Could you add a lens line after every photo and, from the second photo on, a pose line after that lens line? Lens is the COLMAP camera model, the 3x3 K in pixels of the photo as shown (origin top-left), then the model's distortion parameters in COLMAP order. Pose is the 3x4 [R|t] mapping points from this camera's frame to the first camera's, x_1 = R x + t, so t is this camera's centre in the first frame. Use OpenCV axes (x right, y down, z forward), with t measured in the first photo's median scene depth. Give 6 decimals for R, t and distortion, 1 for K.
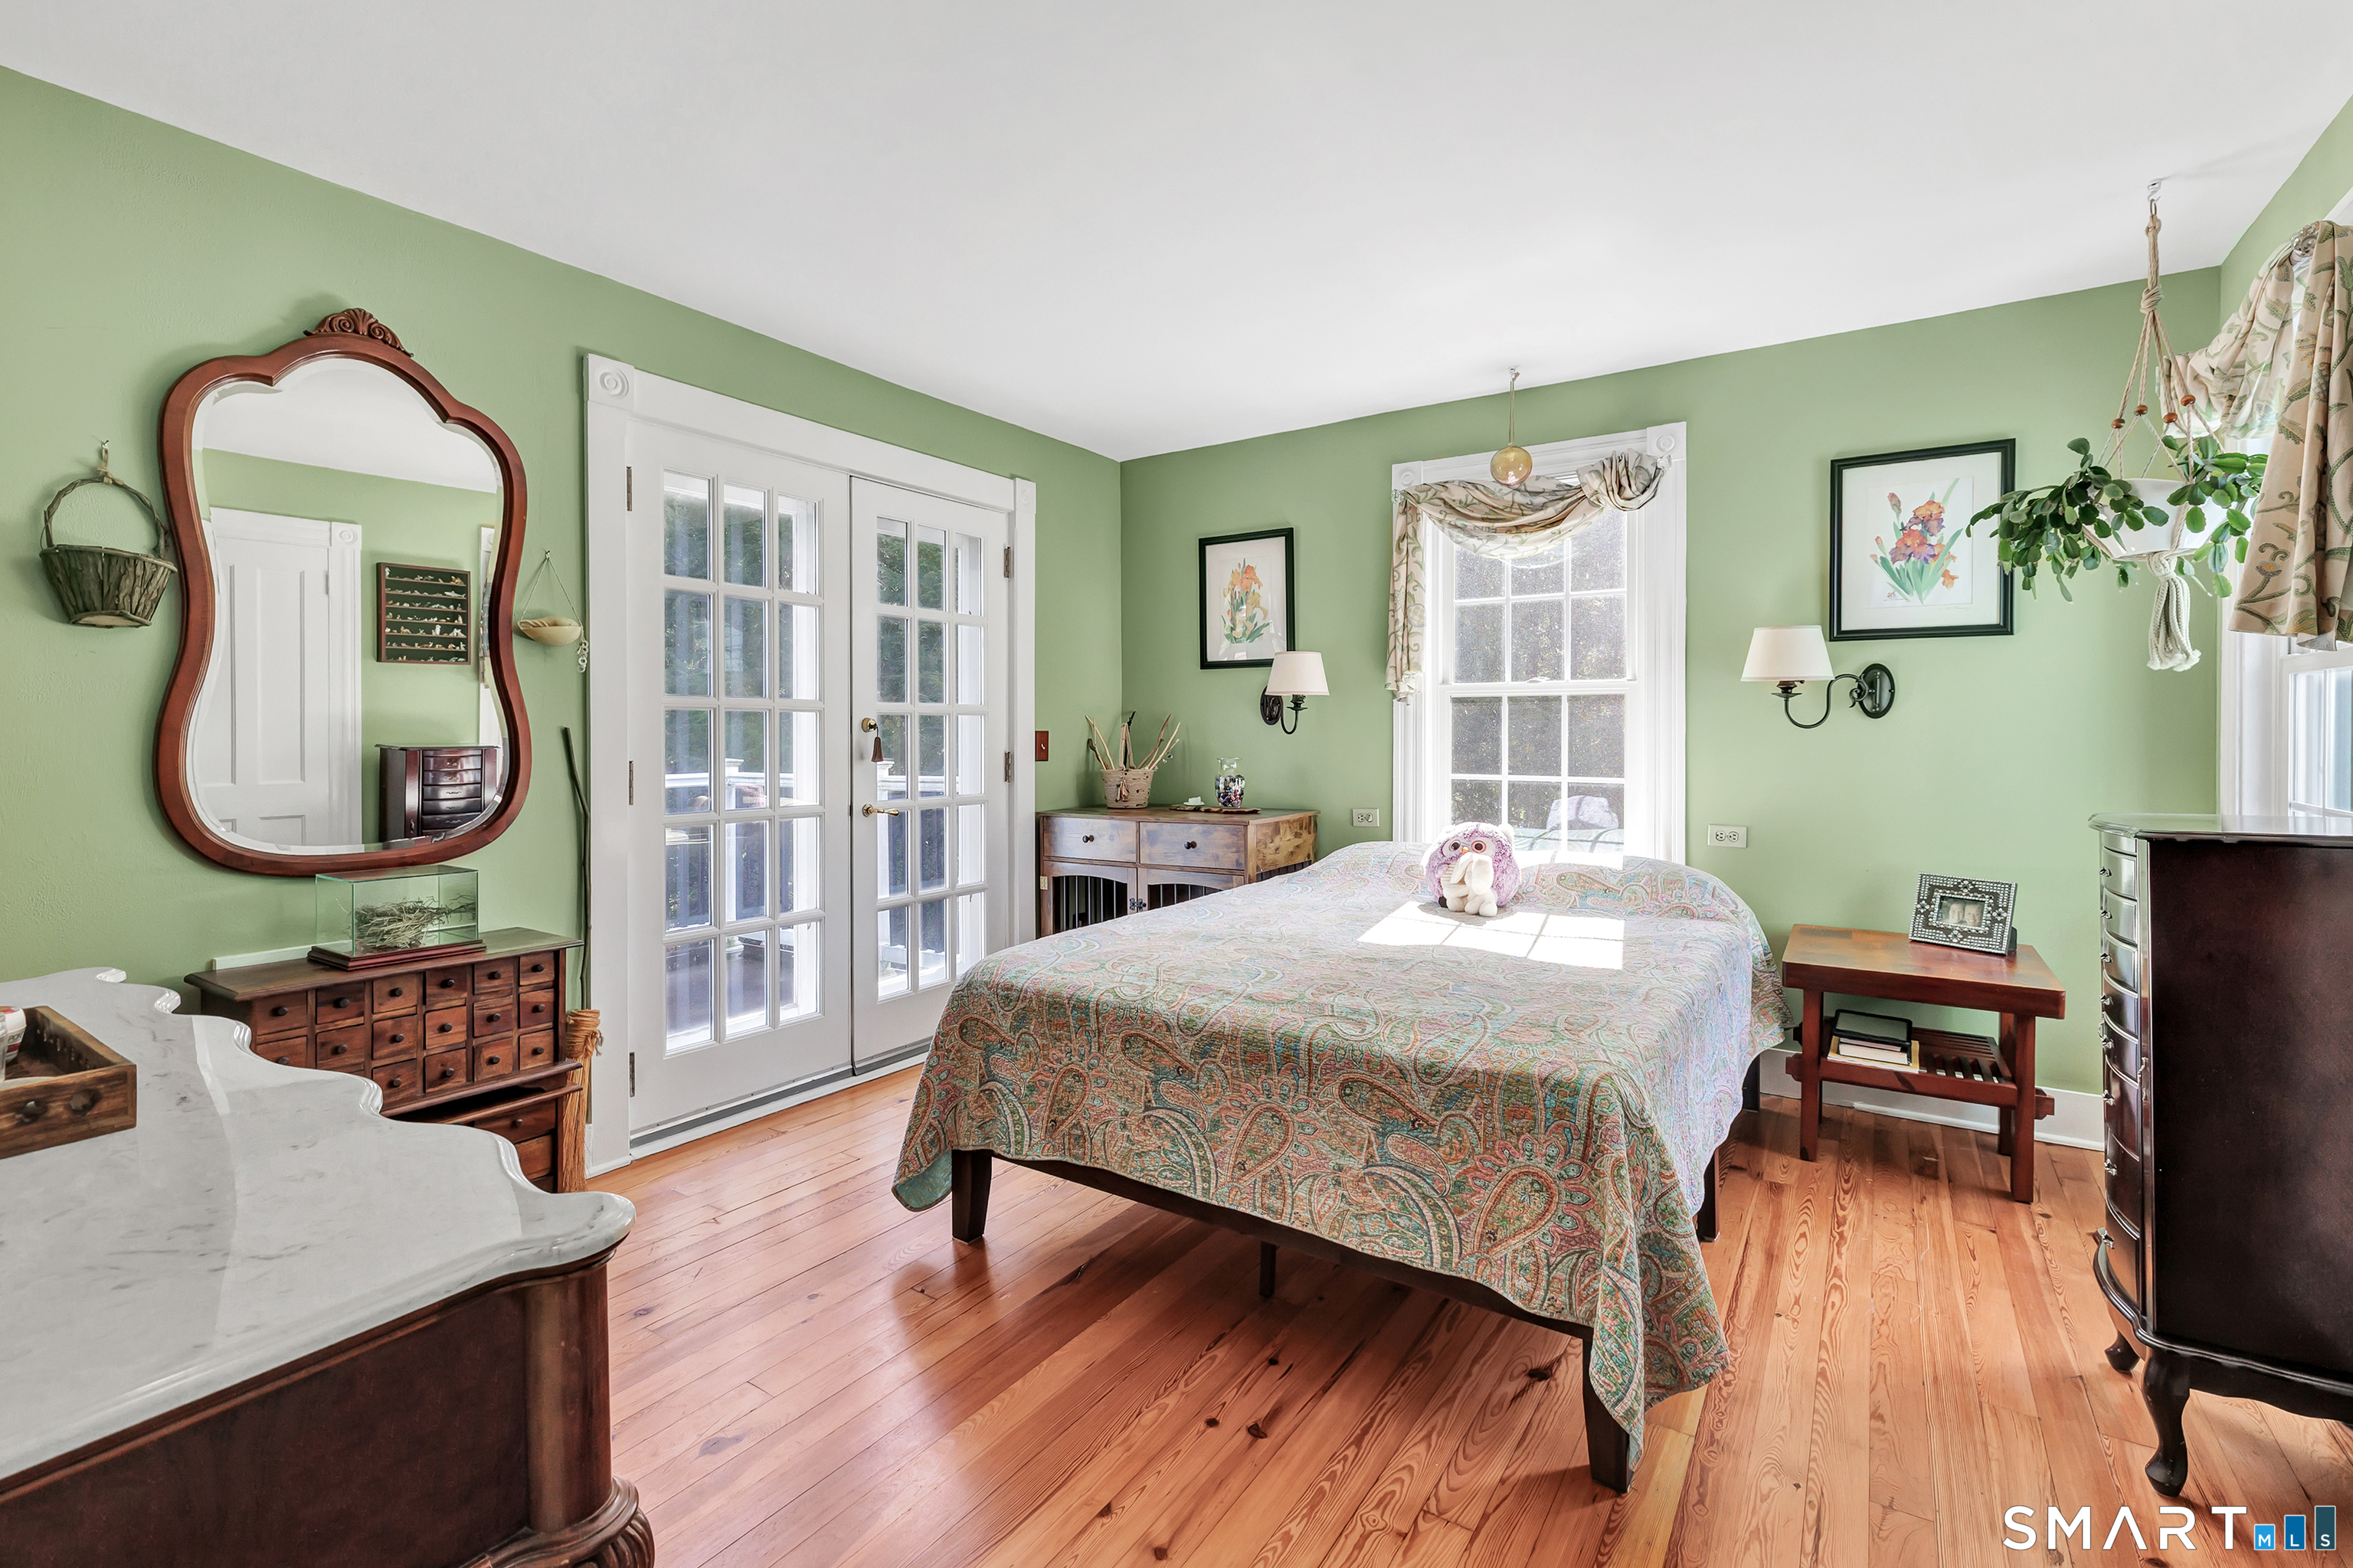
lens RADIAL K [[1072.6, 0, 1187.1], [0, 1072.6, 748.3], [0, 0, 1]] dist [0.000063, -0.000307]
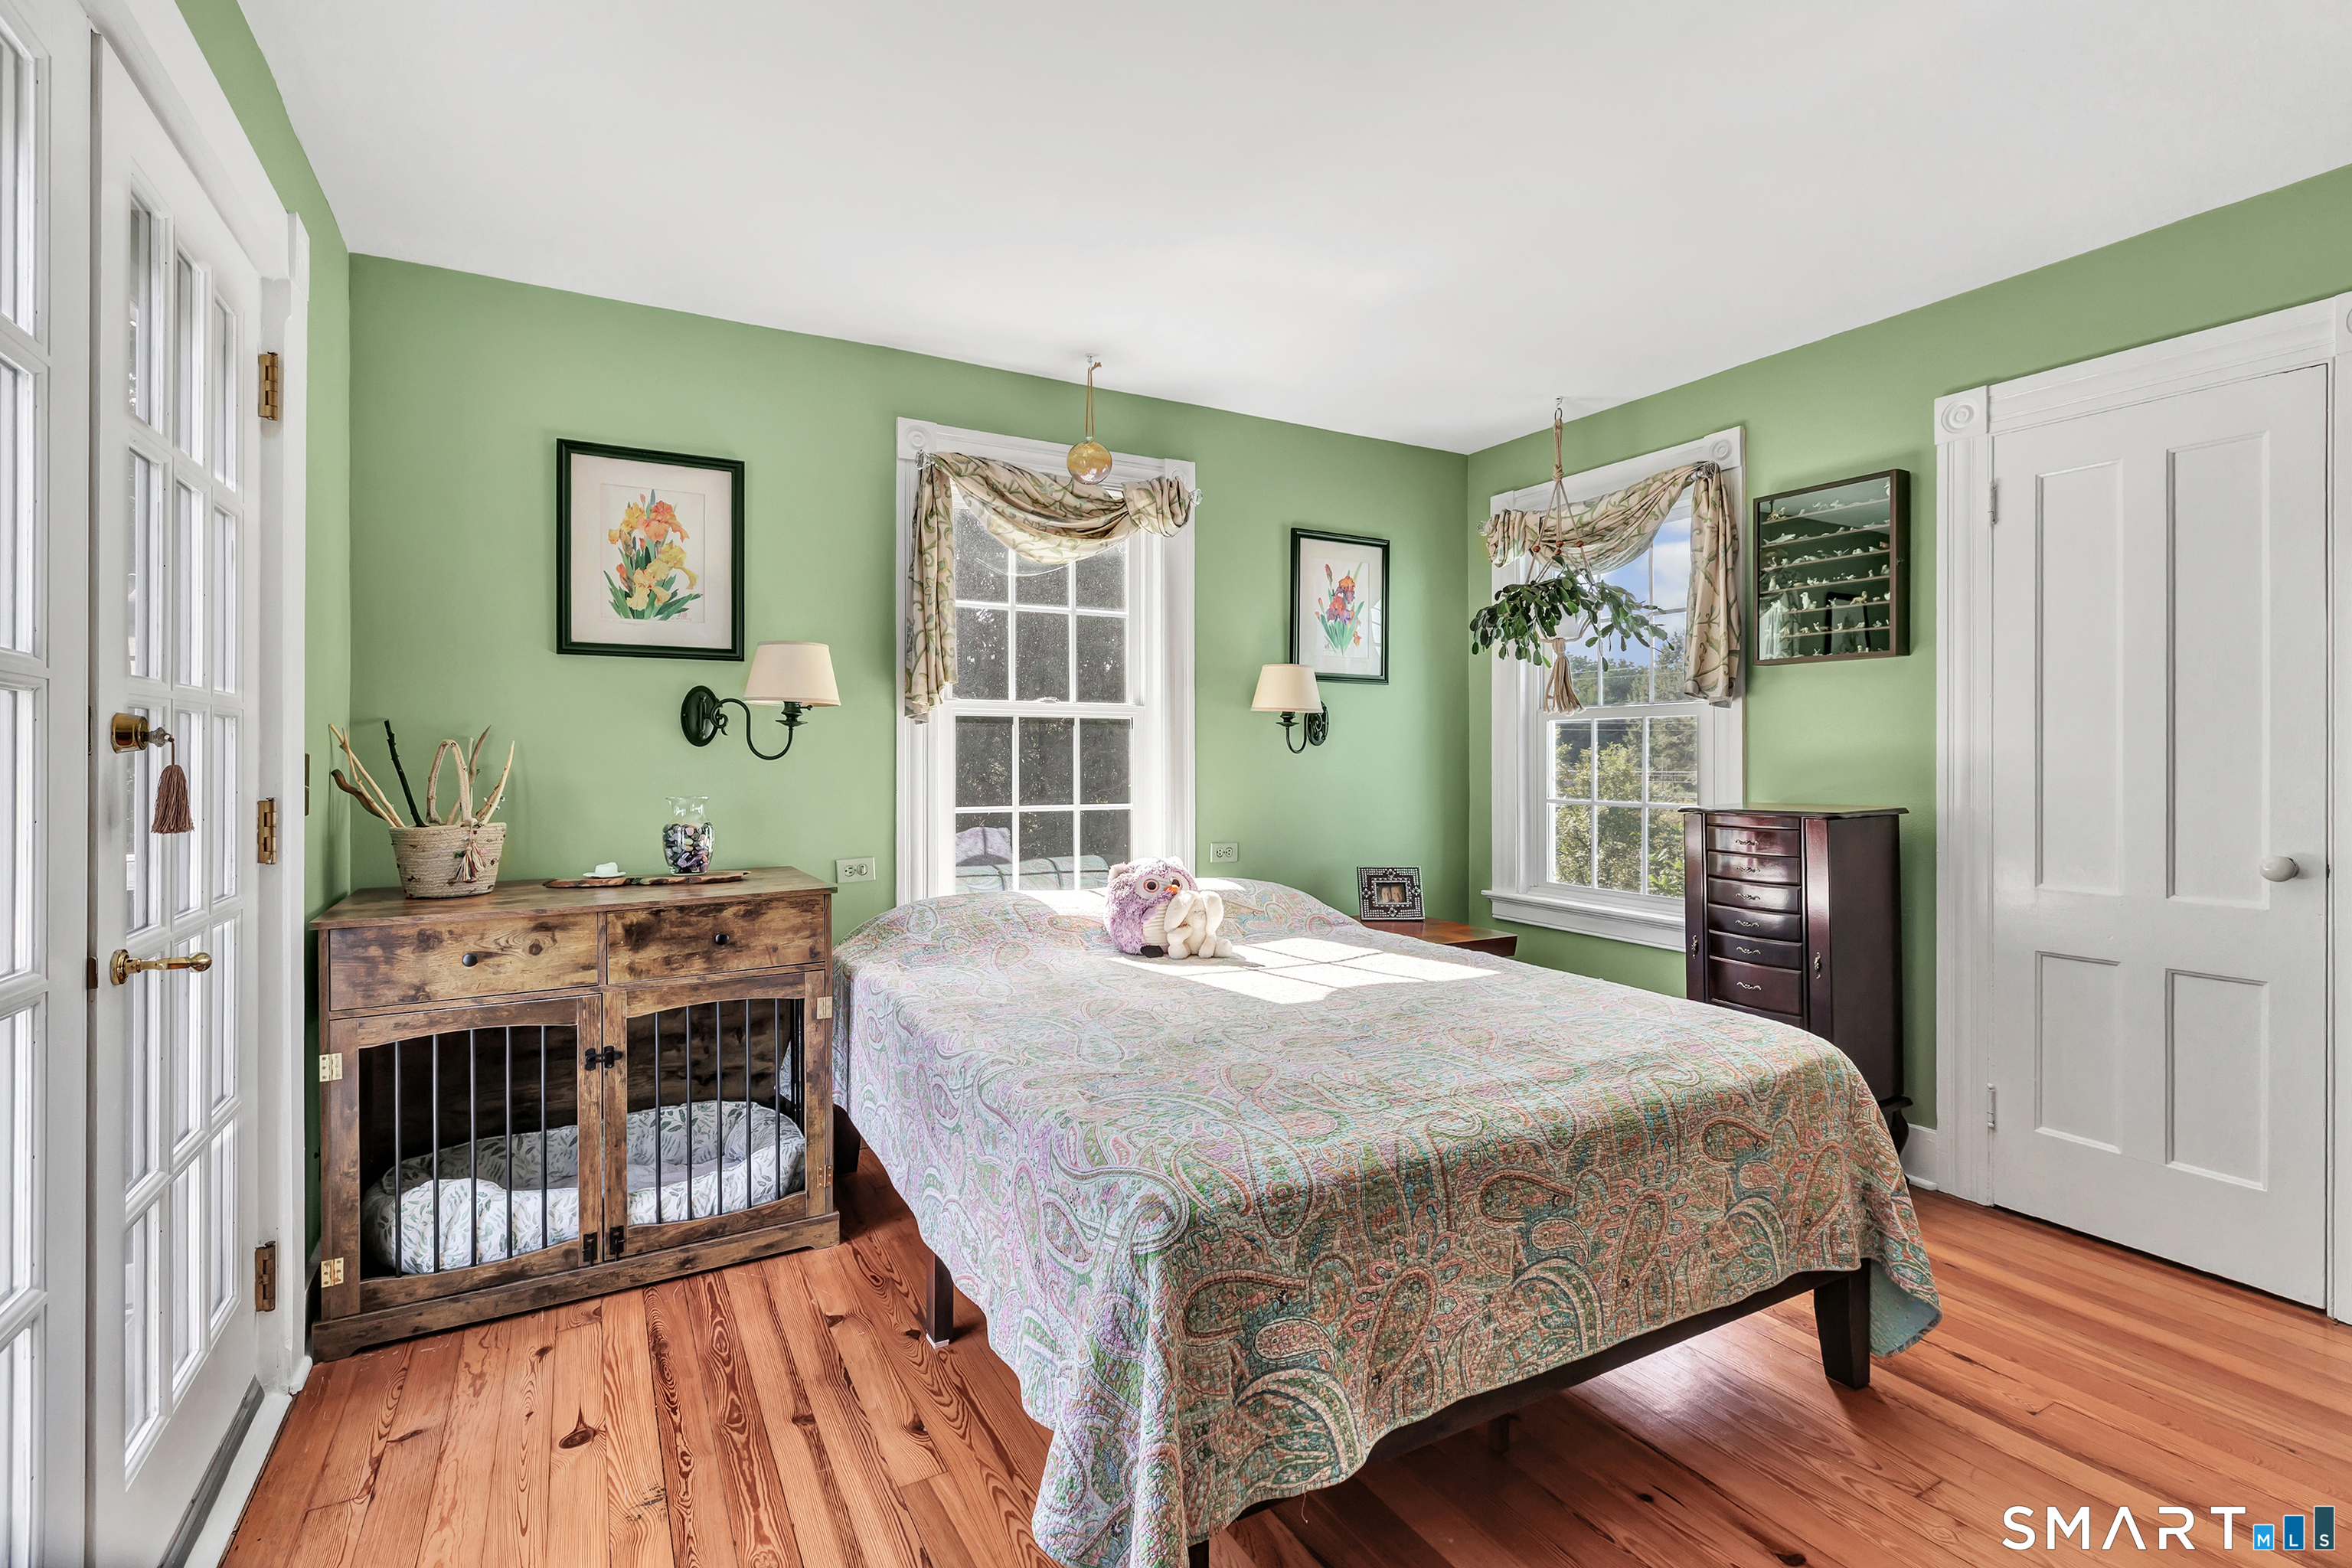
lens RADIAL K [[1072.1, 0, 1178.7], [0, 1072.1, 760.3], [0, 0, 1]] dist [0.000063, -0.000307]
pose [[0.452365, -0.000225, 0.891833, -0.464769], [0.016342, 0.999834, -0.008037, -0.003384], [-0.891683, 0.018210, 0.452293, 0.520905]]
